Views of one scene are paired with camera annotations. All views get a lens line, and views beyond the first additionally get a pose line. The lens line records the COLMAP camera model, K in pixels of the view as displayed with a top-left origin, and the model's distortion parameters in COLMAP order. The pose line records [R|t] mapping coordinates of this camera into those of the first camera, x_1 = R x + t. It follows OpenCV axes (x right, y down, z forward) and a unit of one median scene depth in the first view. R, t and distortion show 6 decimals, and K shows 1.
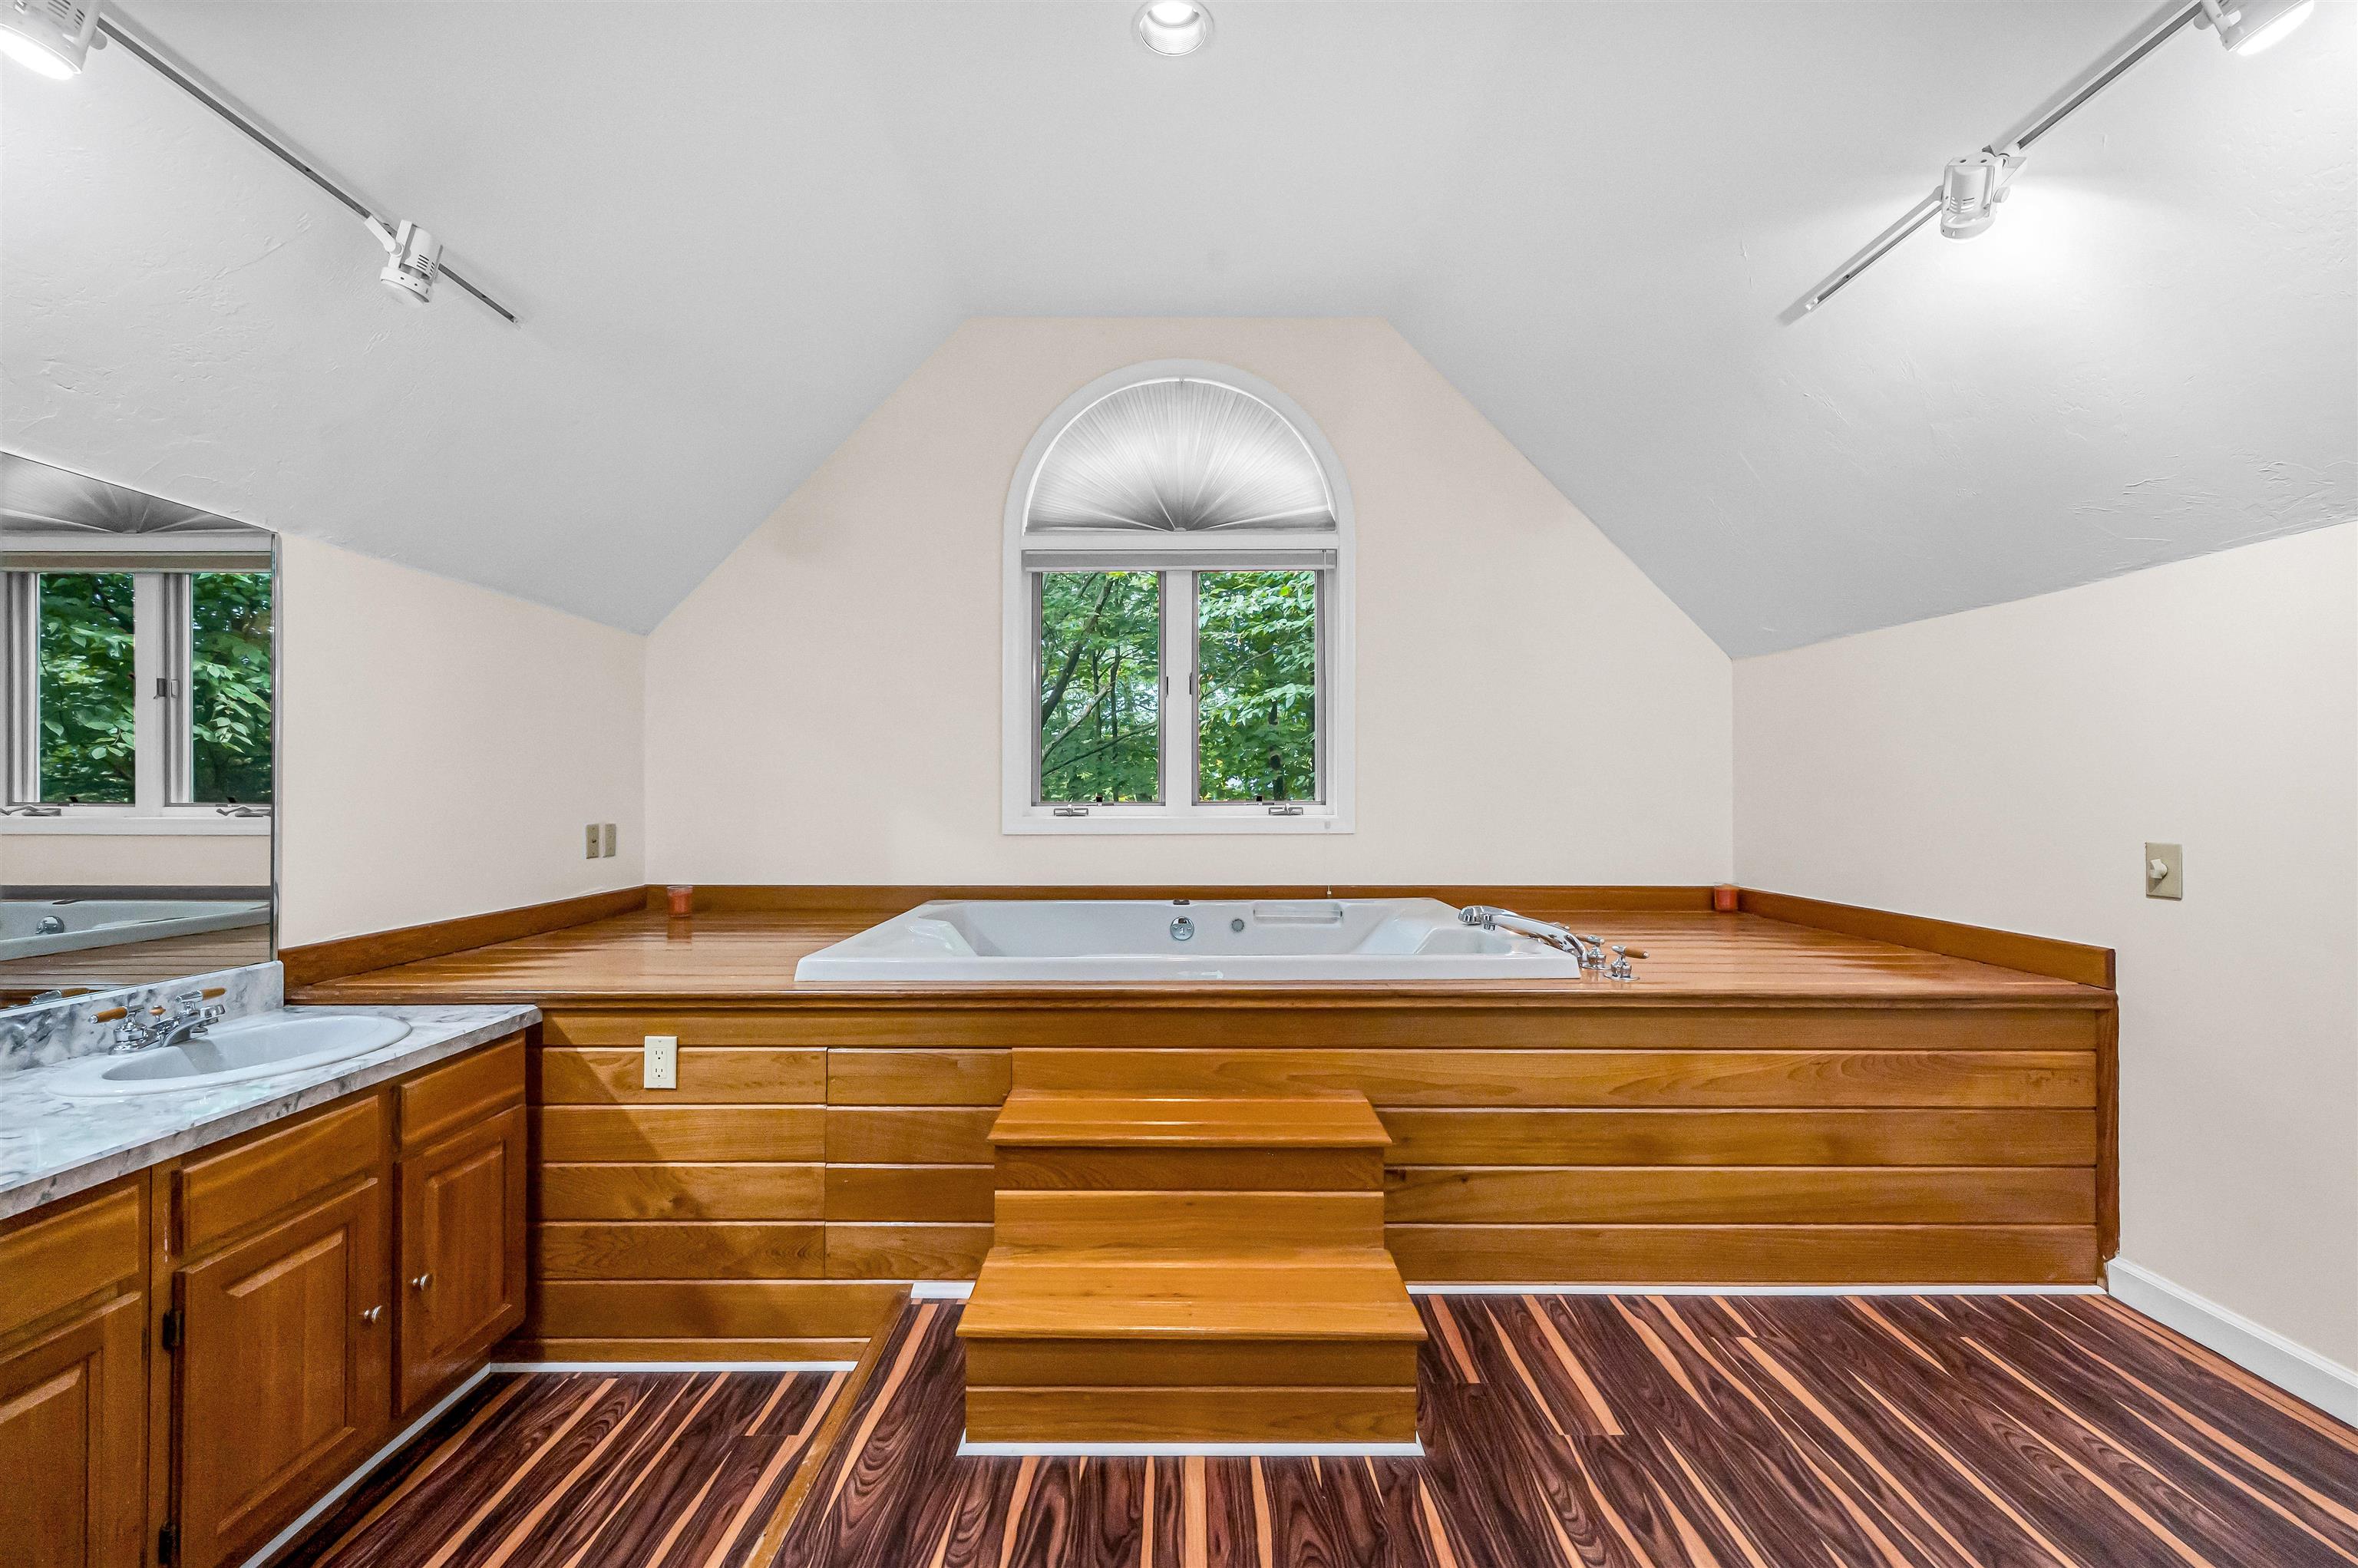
lens RADIAL K [[1099.1, 0, 1179.0], [0, 1099.1, 784.0], [0, 0, 1]] dist [-0.000354, 0.000162]
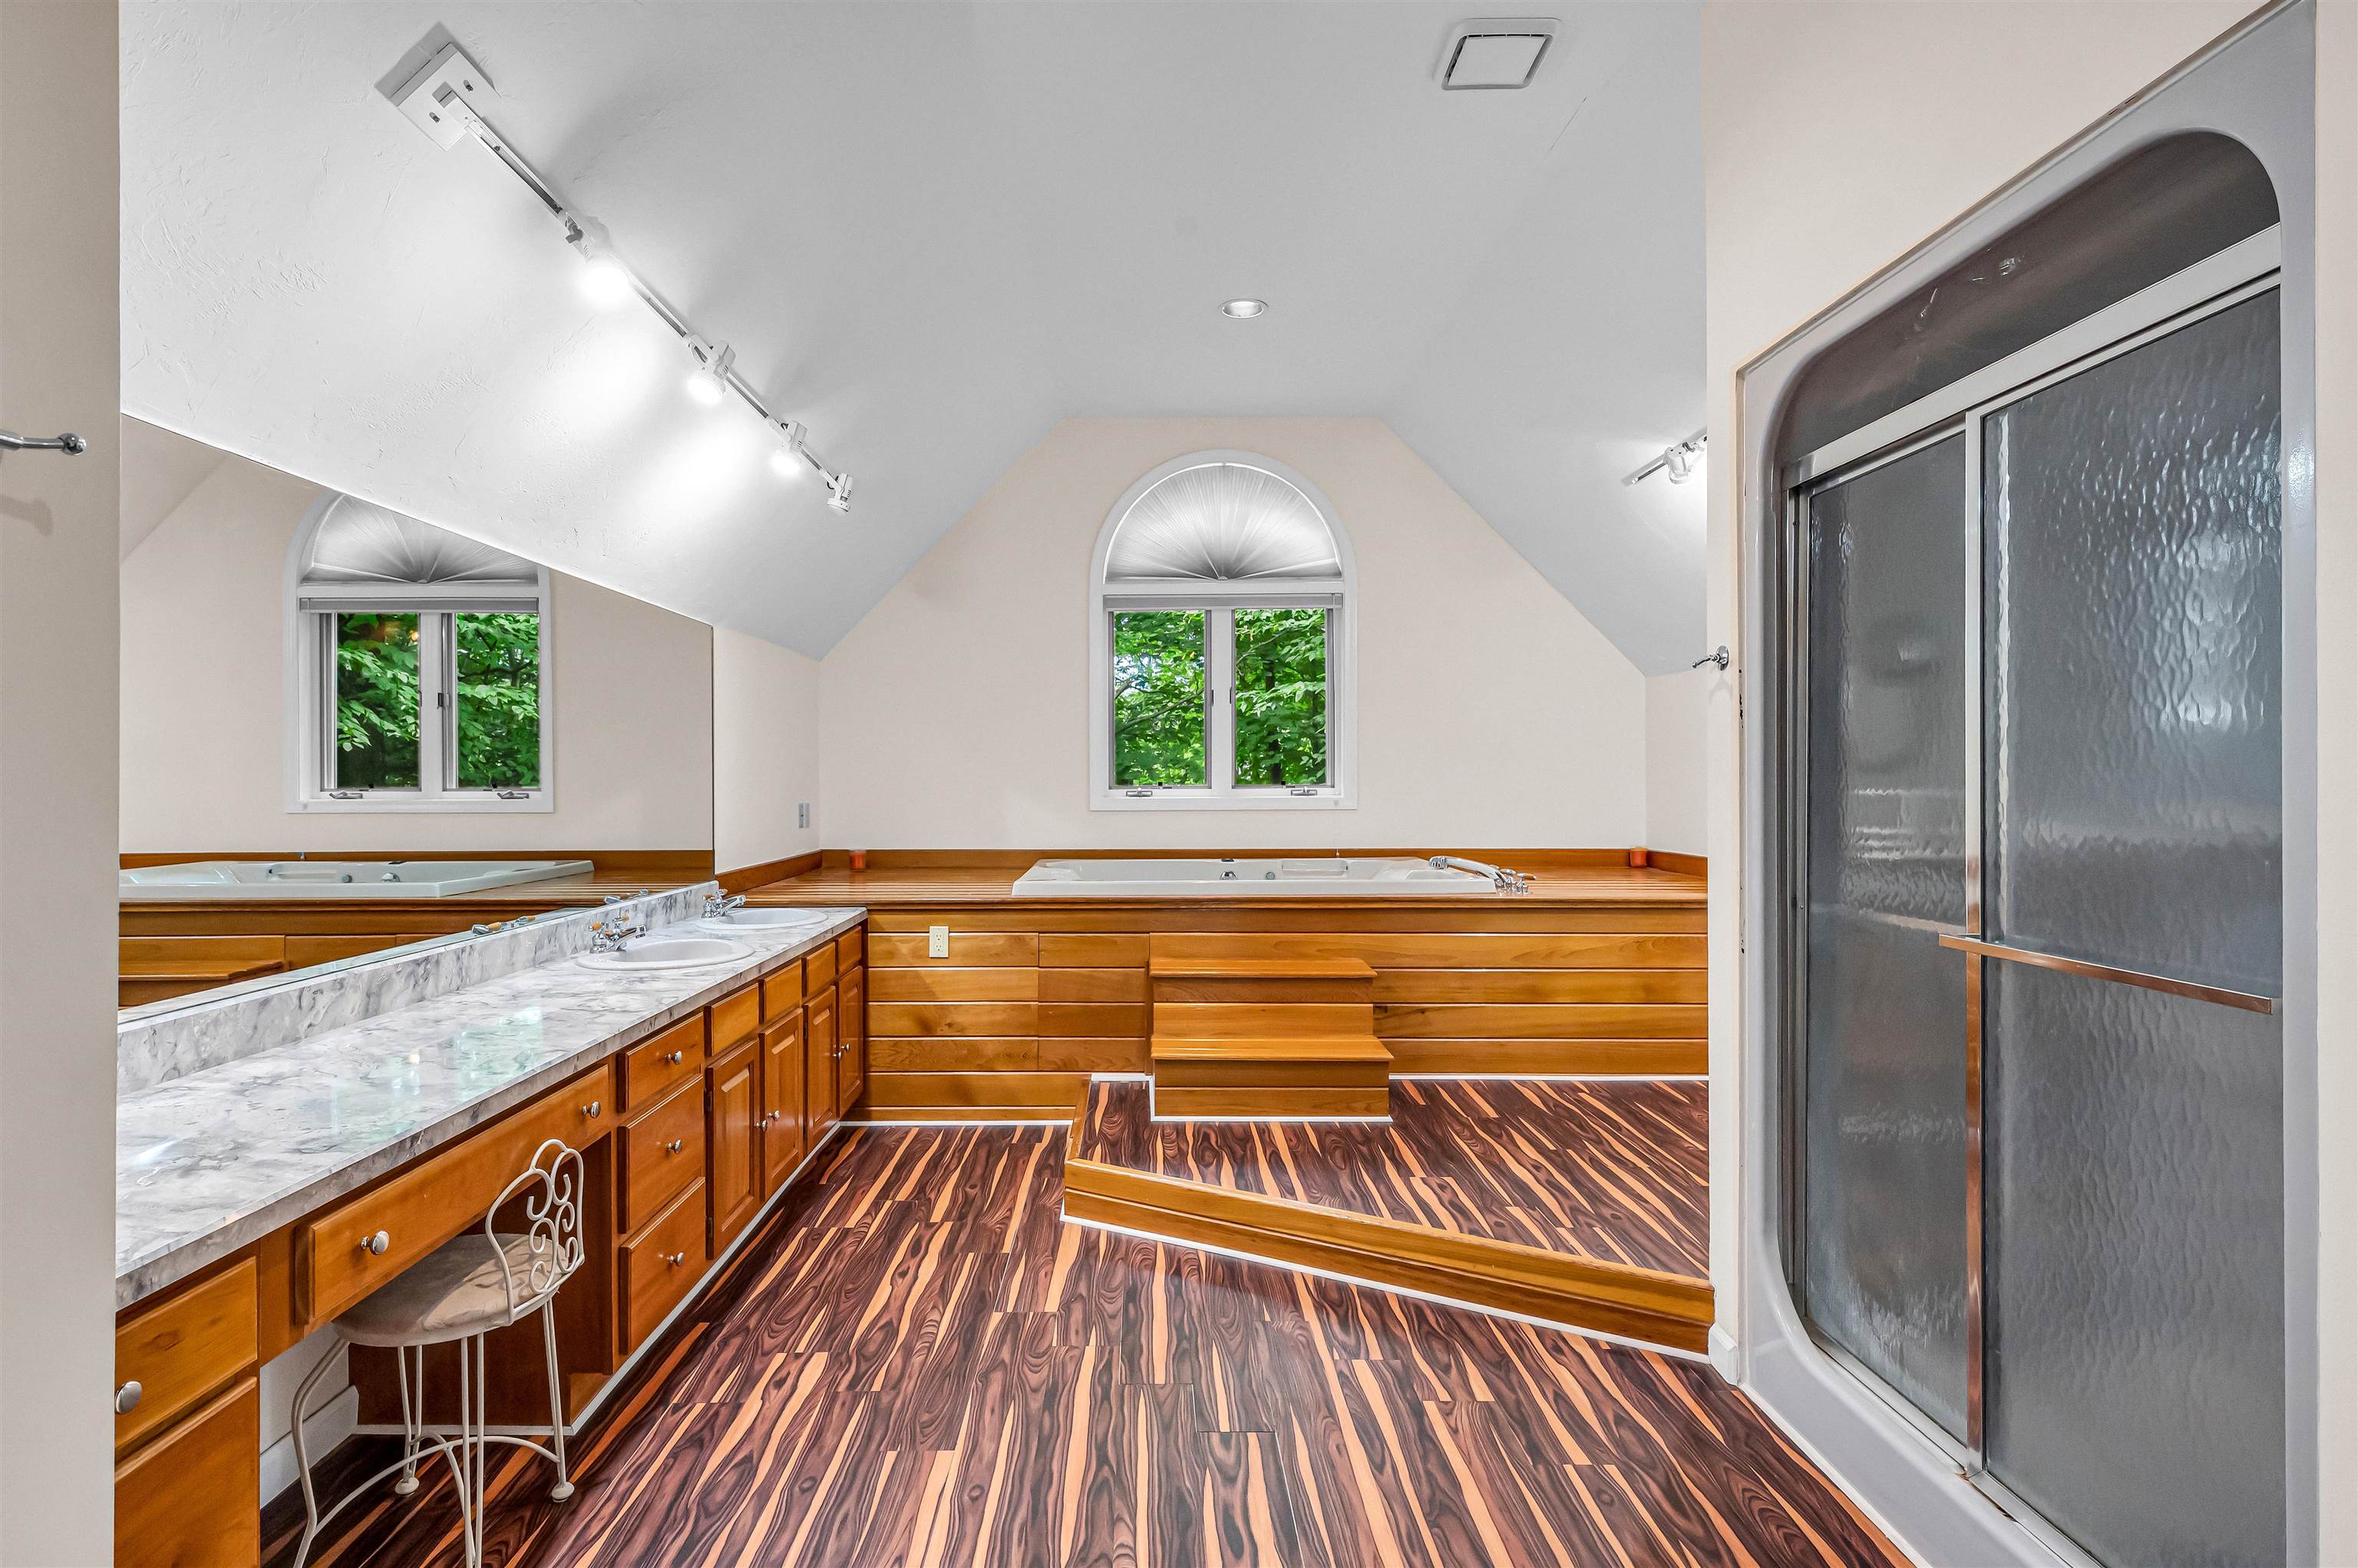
lens RADIAL K [[1091.9, 0, 1173.8], [0, 1091.9, 767.7], [0, 0, 1]] dist [0.028862, 0.000066]
pose [[0.999959, -0.002664, -0.008652, -0.101095], [0.002654, 0.999996, -0.001165, -0.008169], [0.008655, 0.001142, 0.999962, -0.655523]]
